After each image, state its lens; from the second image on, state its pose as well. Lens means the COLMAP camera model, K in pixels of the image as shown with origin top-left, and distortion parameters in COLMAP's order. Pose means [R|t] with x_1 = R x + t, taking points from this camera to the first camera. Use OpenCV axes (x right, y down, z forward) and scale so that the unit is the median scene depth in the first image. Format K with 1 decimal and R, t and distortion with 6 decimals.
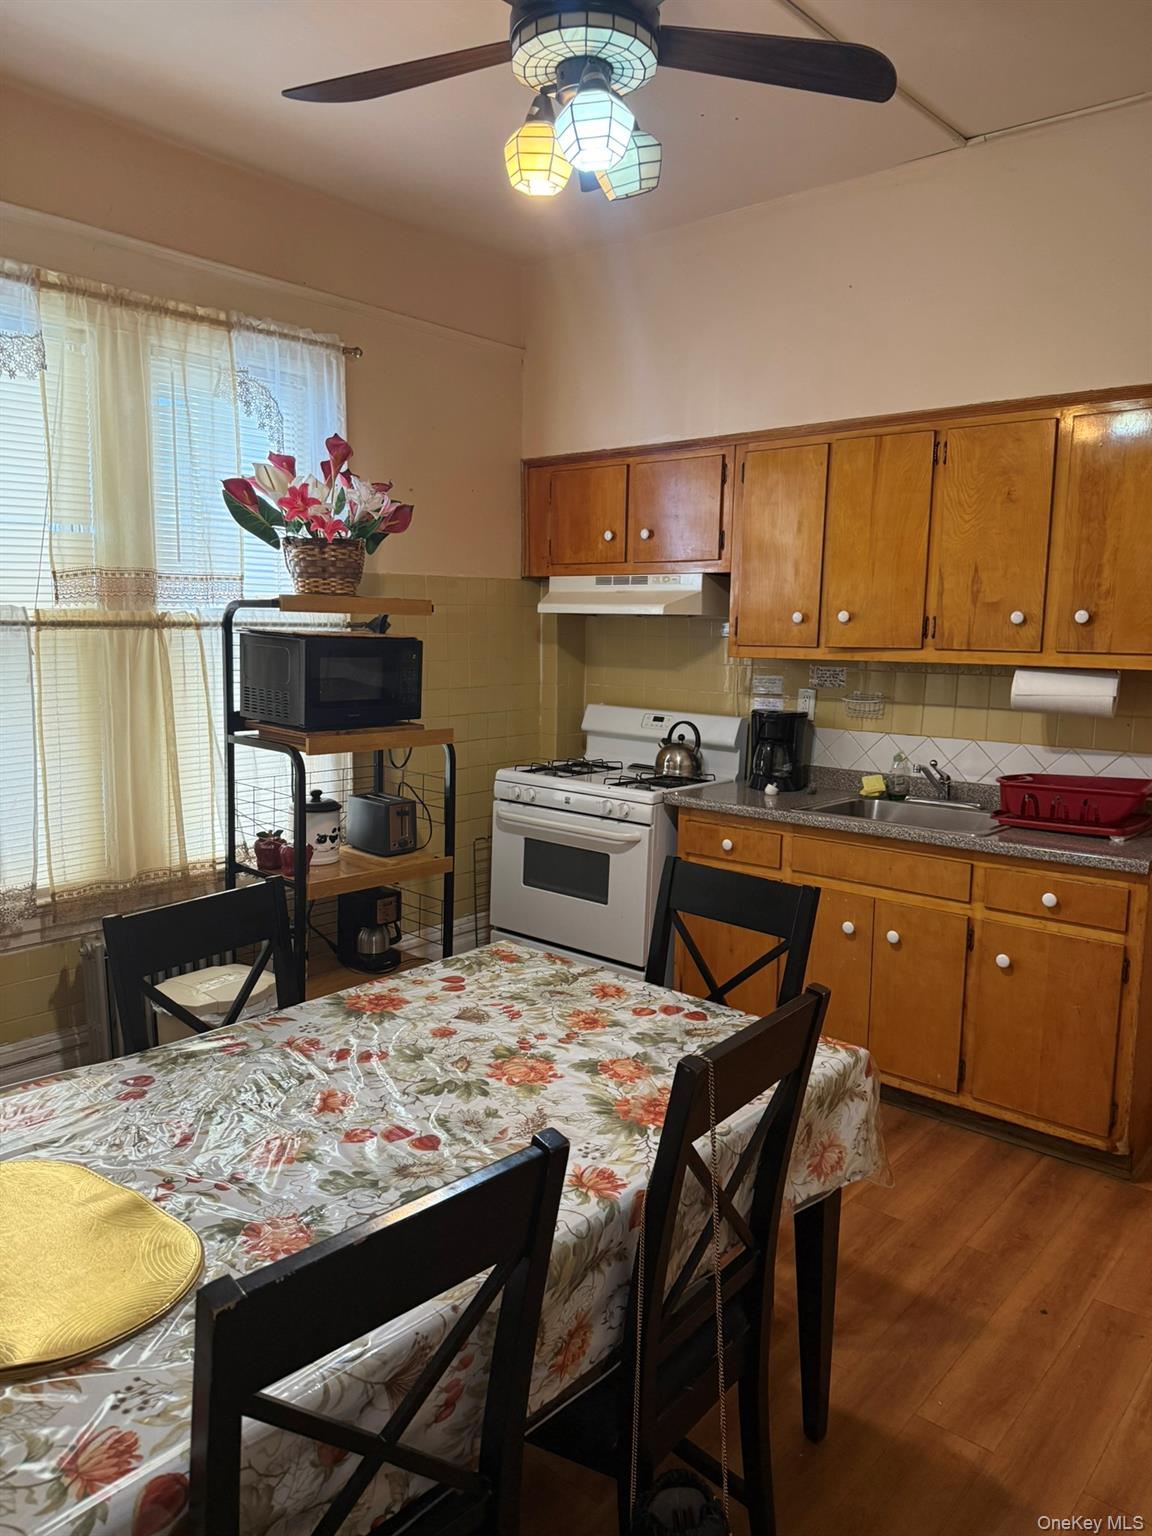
lens RADIAL K [[1119.5, 0, 568.7], [0, 1119.5, 755.5], [0, 0, 1]] dist [0.163166, -0.274094]
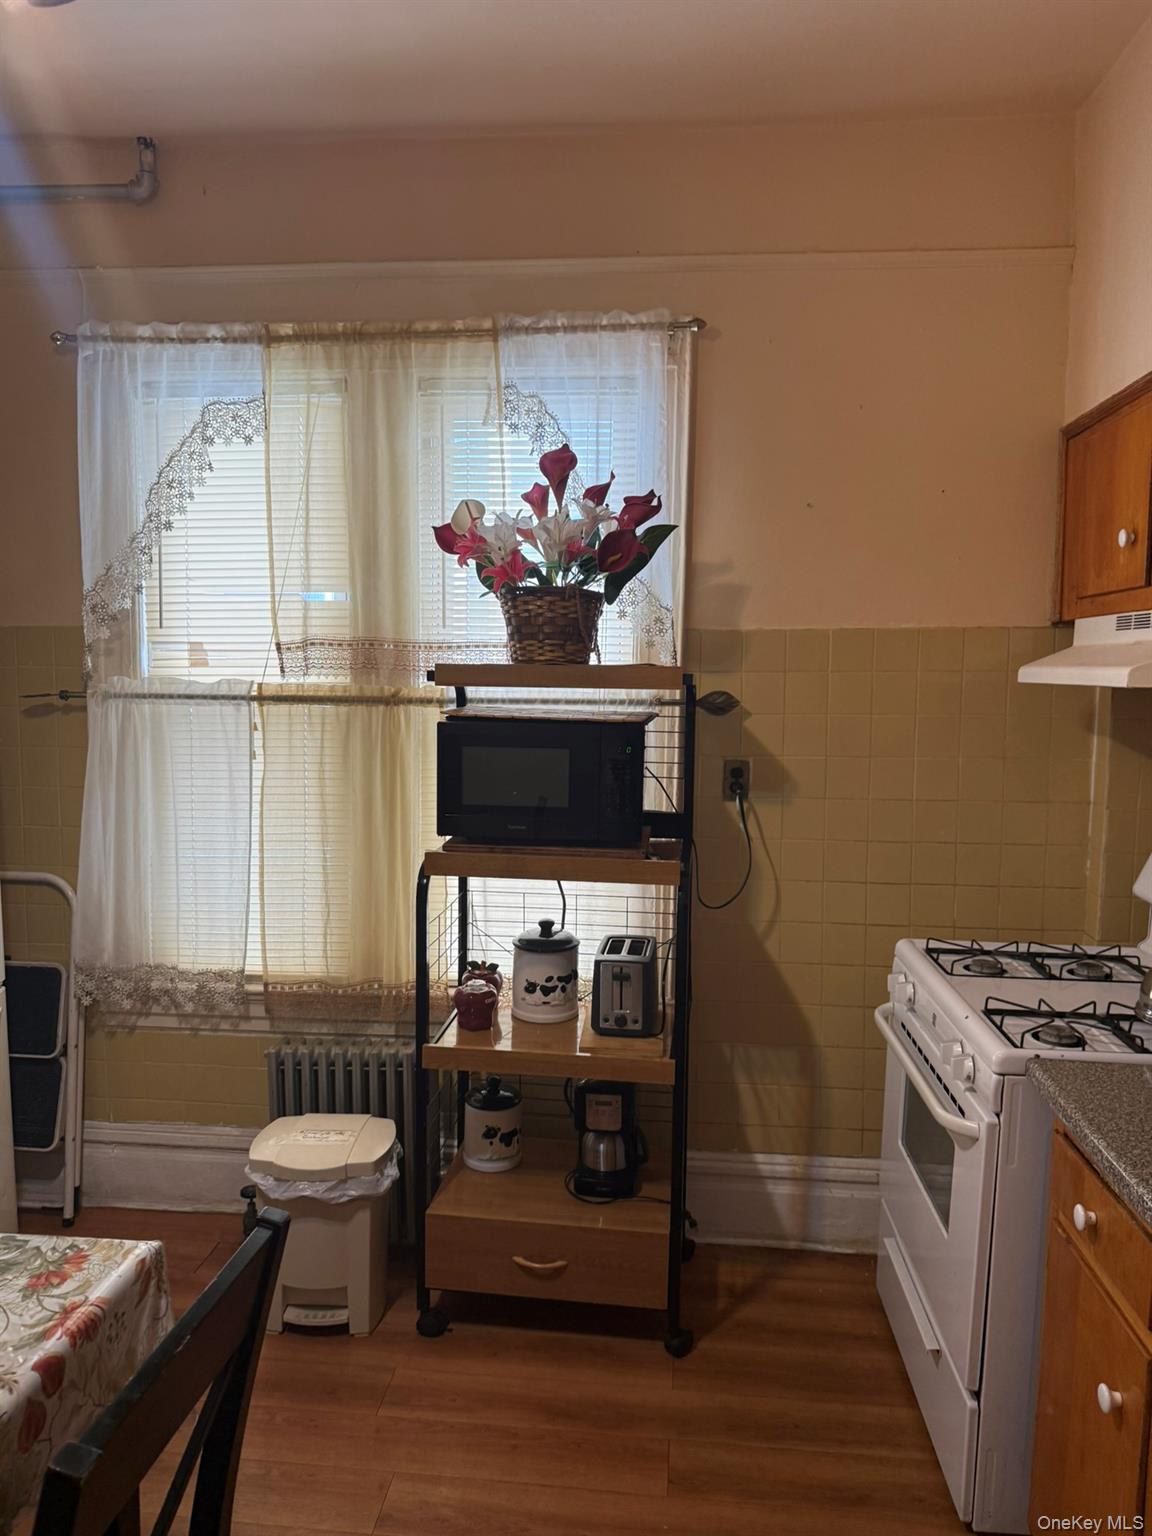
lens RADIAL K [[1092.9, 0, 576.0], [0, 1092.9, 768.0], [0, 0, 1]] dist [0.053159, -0.078824]
pose [[0.566781, 0.063951, -0.821383, 0.438921], [-0.102533, 0.994707, 0.006695, -0.090587], [0.817464, 0.080424, 0.570338, 0.700881]]
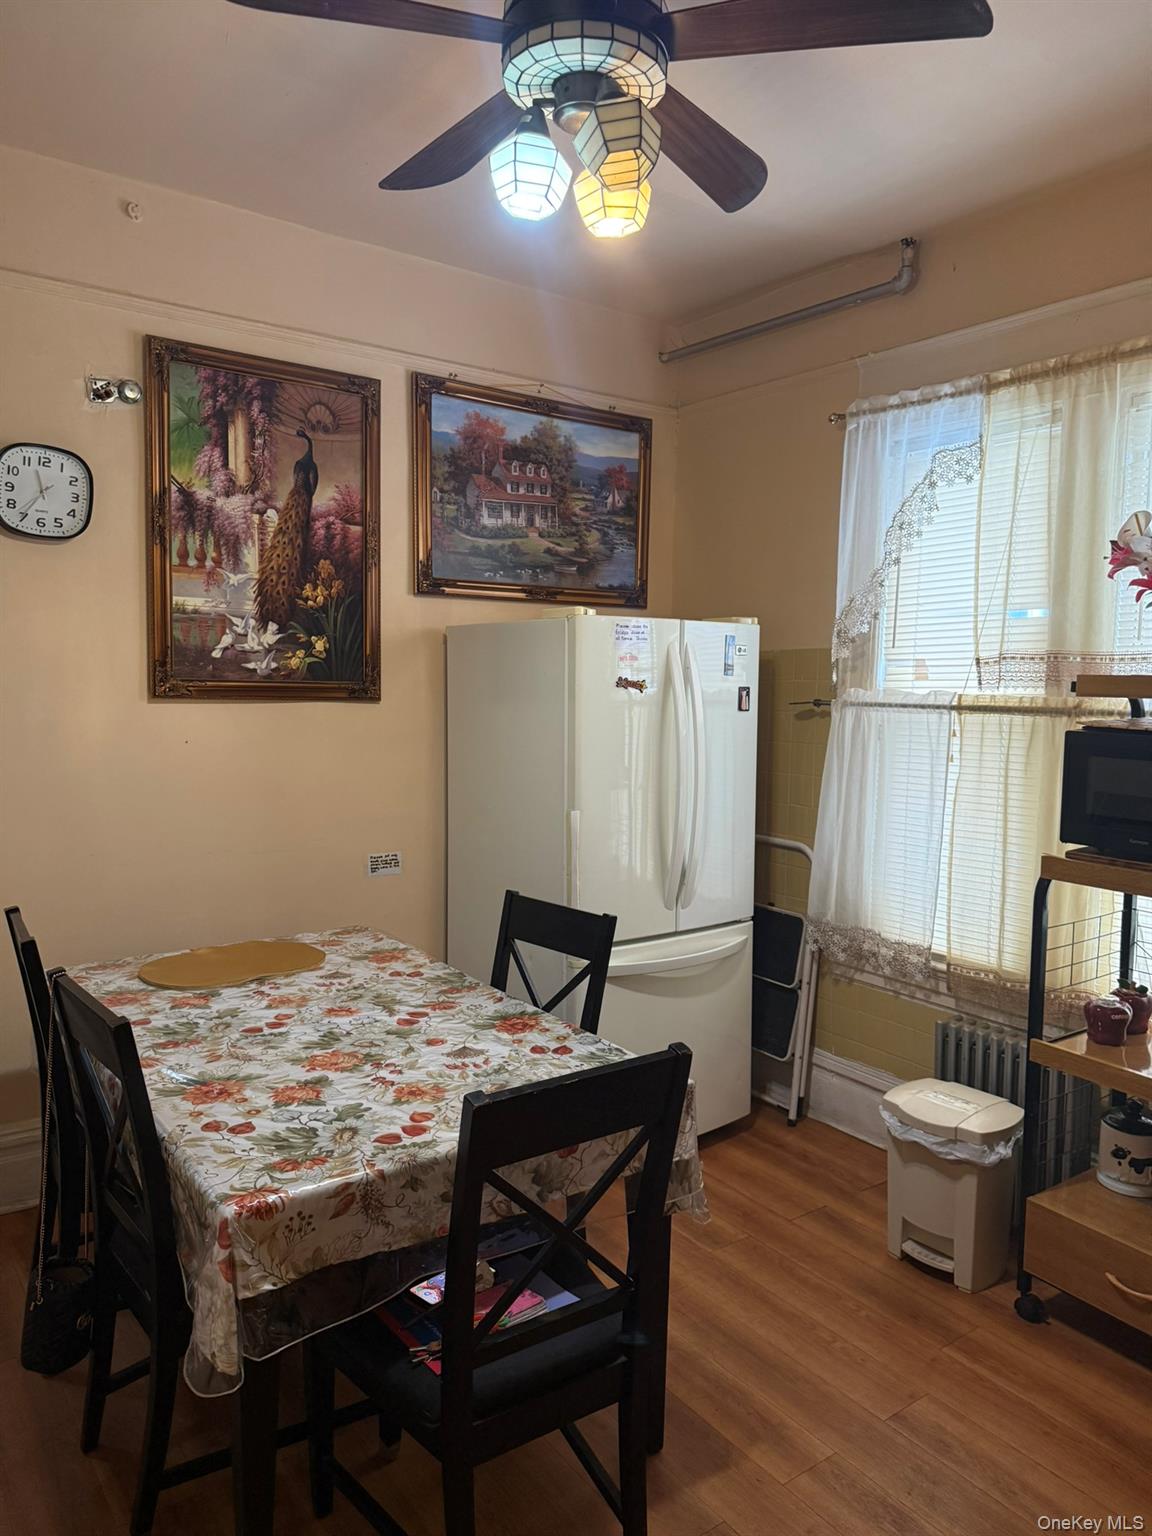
lens RADIAL K [[1092.9, 0, 576.0], [0, 1092.9, 768.0], [0, 0, 1]] dist [0.053159, -0.078824]
pose [[-0.241035, 0.059490, -0.968691, 0.618161], [-0.144928, 0.984722, 0.096536, -0.107233], [0.959634, 0.163659, -0.228731, 0.902918]]
